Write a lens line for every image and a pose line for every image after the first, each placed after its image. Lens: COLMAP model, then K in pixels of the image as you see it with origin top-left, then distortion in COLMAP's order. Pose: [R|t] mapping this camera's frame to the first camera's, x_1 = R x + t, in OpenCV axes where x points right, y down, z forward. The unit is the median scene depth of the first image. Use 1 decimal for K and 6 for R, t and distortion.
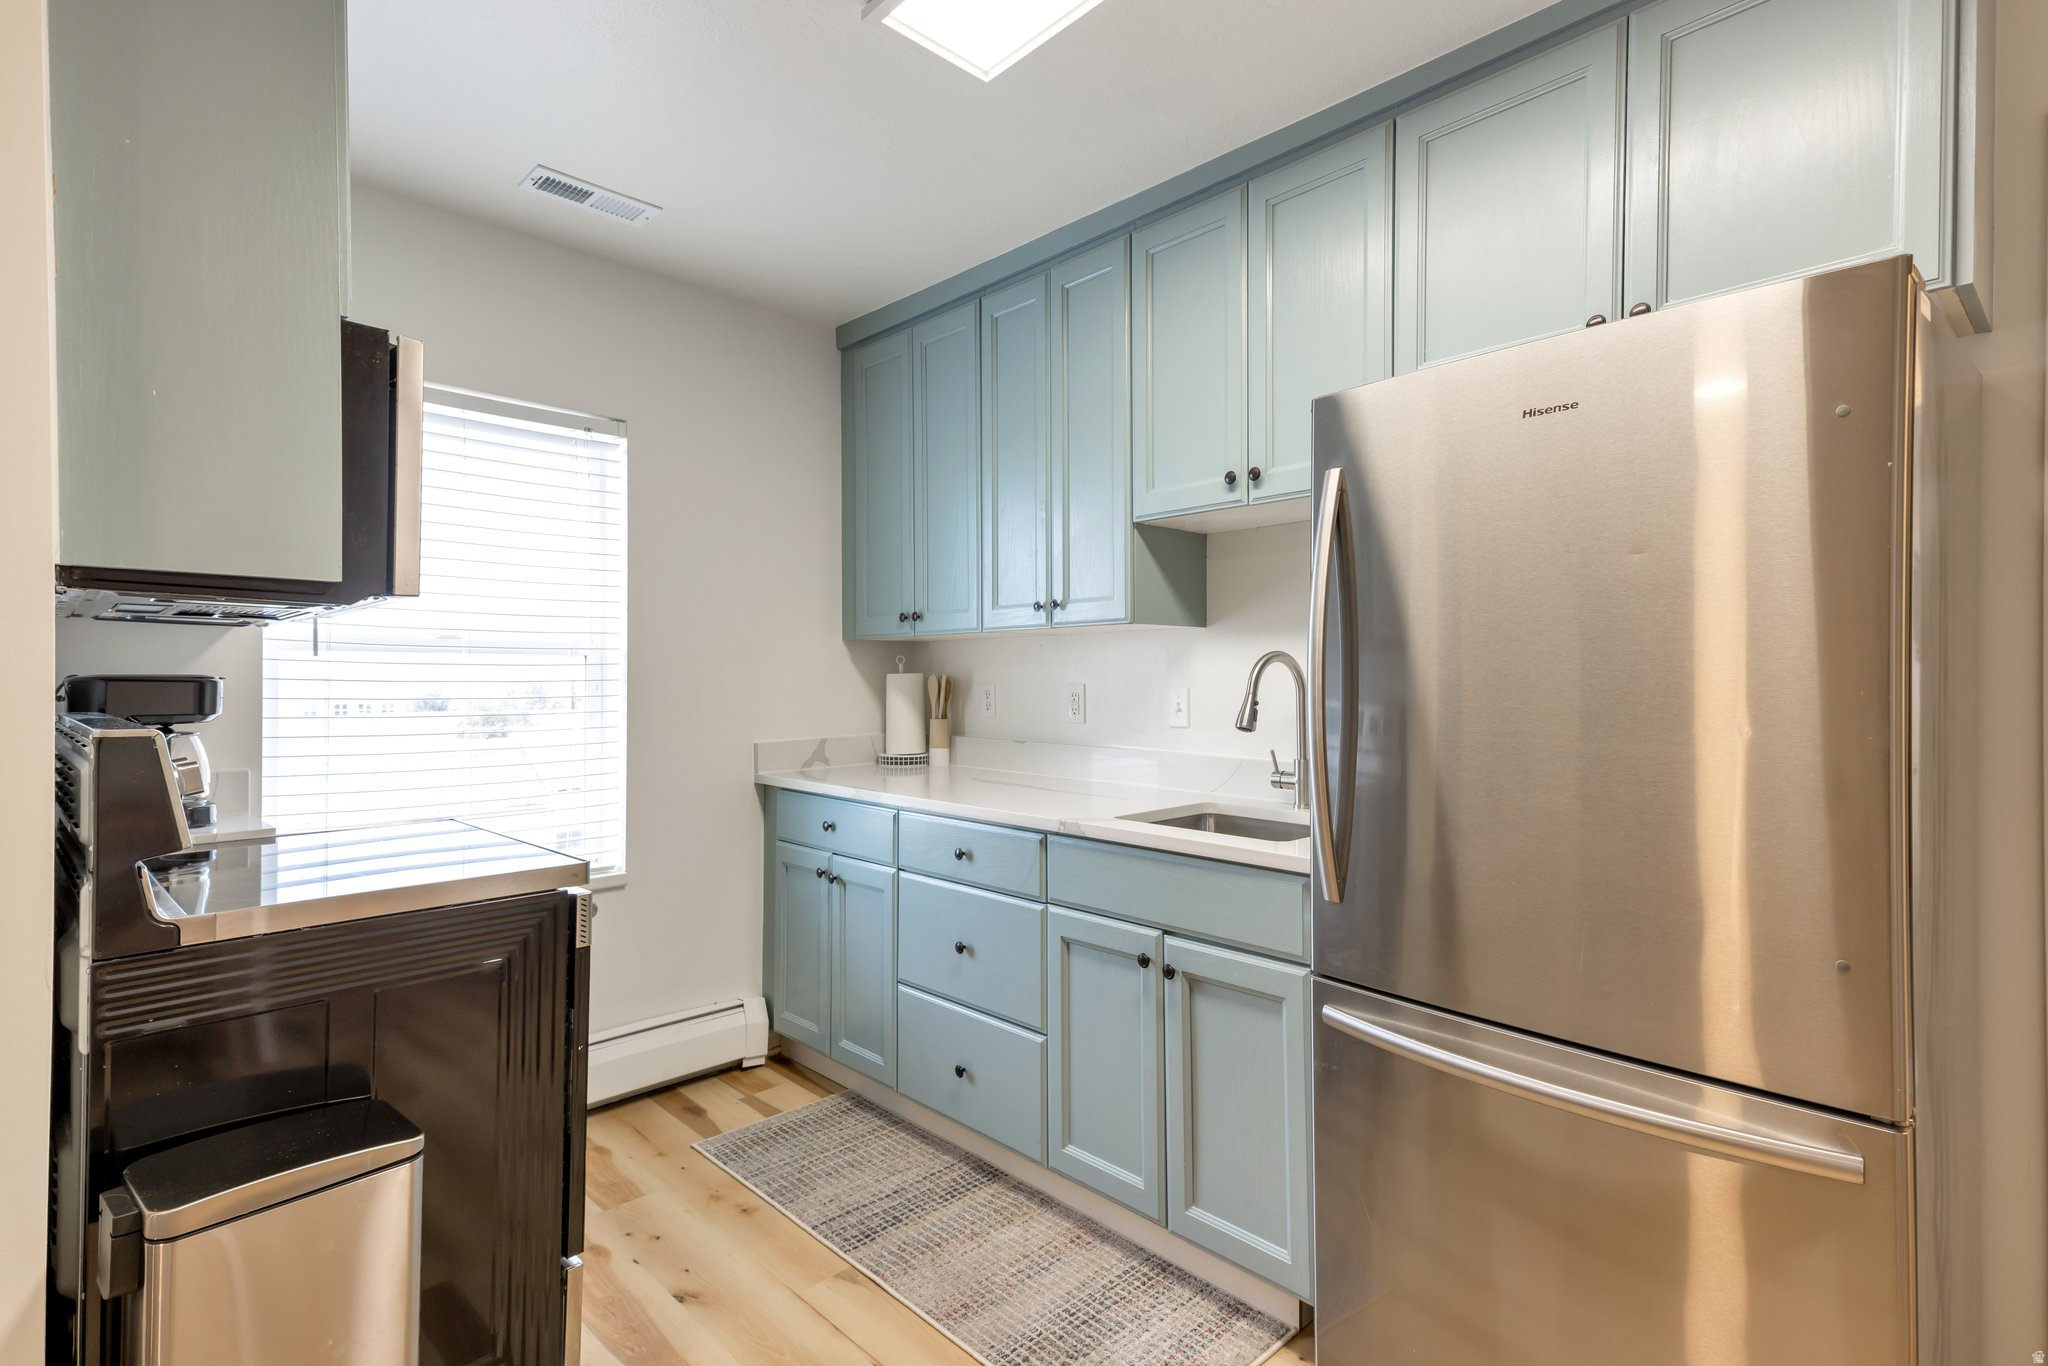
lens RADIAL K [[1011.5, 0, 1021.7], [0, 1011.5, 680.5], [0, 0, 1]] dist [0.058728, -0.000180]
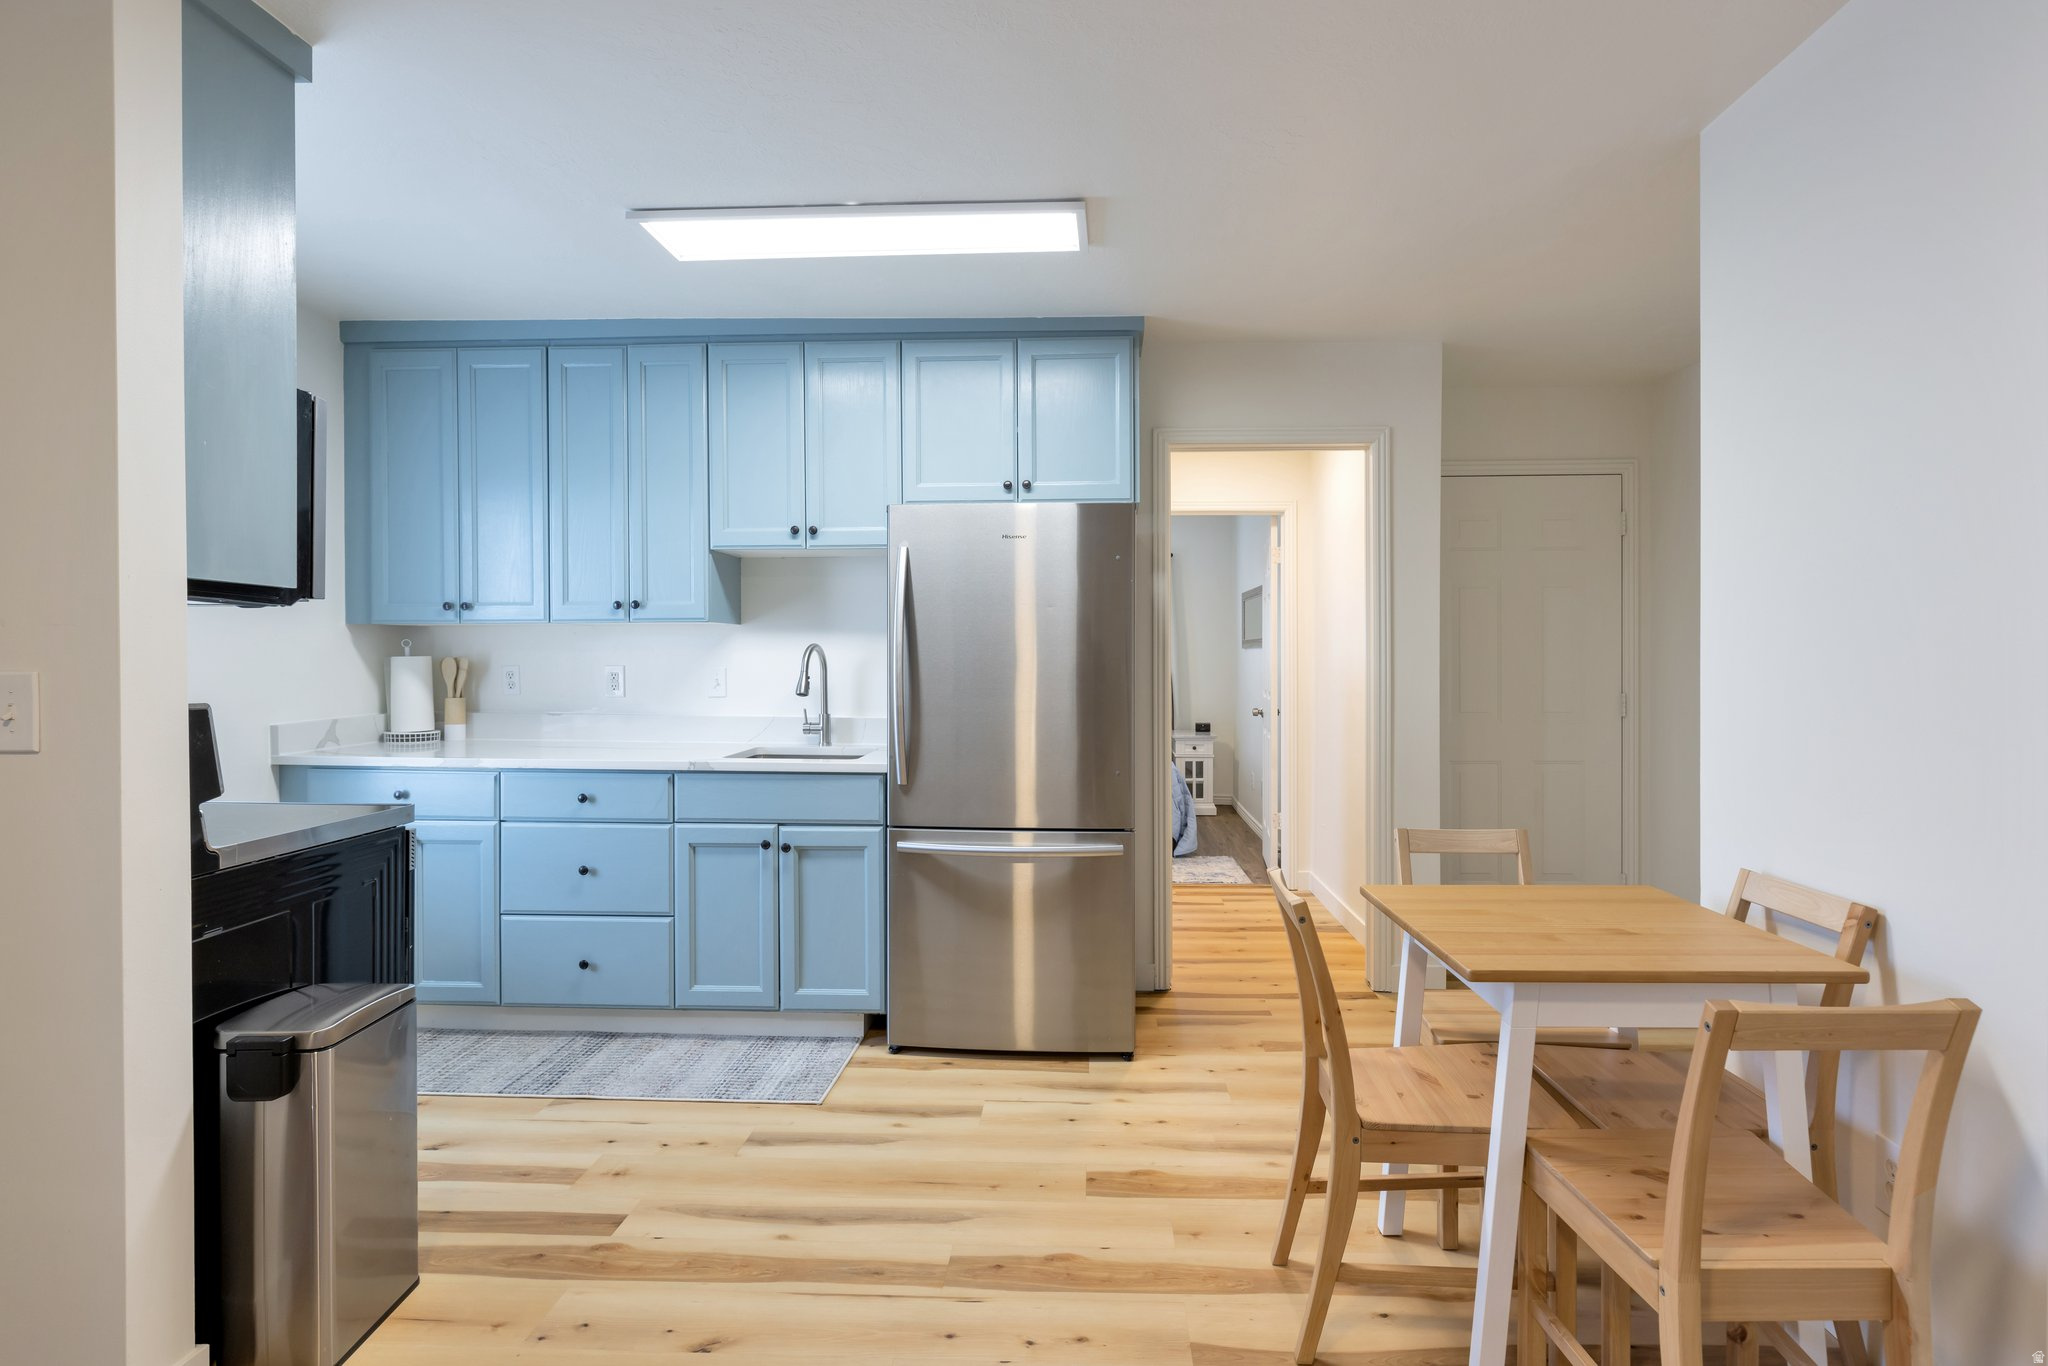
lens RADIAL K [[1024.5, 0, 1059.4], [0, 1024.5, 667.2], [0, 0, 1]] dist [-0.002281, 0.000289]
pose [[0.727113, -0.005583, 0.686495, -0.500788], [0.000419, 0.999970, 0.007688, -0.004653], [-0.686518, -0.005303, 0.727094, -0.350356]]
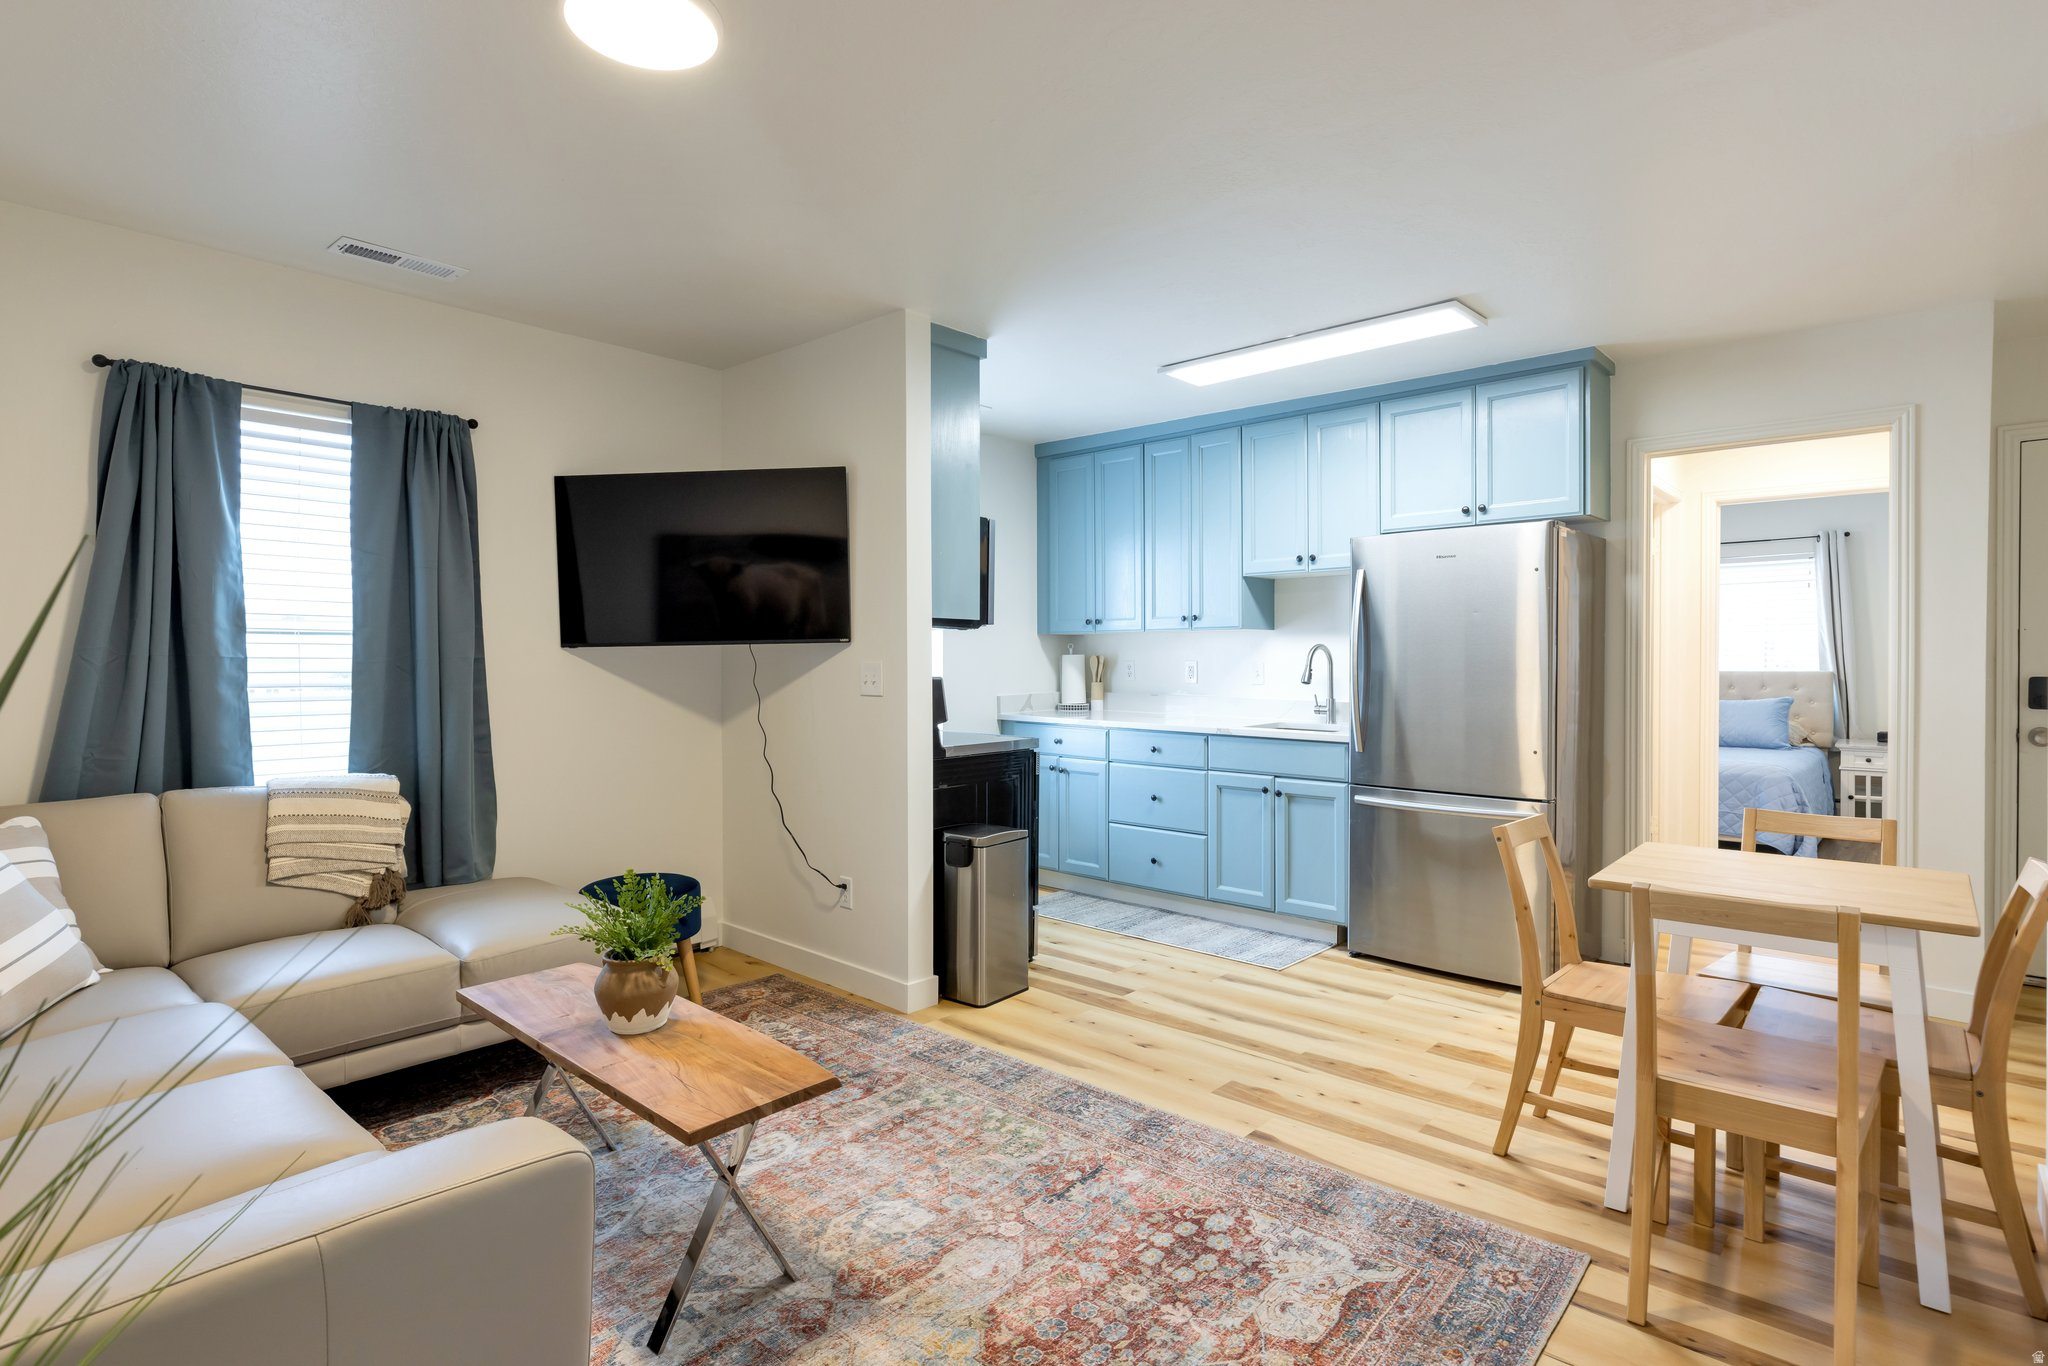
lens RADIAL K [[1027.7, 0, 1003.5], [0, 1027.7, 674.8], [0, 0, 1]] dist [-0.001305, -0.000442]
pose [[0.998913, -0.002112, 0.046561, -0.425436], [0.001373, 0.999873, 0.015889, -0.001289], [-0.046589, -0.015808, 0.998789, -0.905612]]
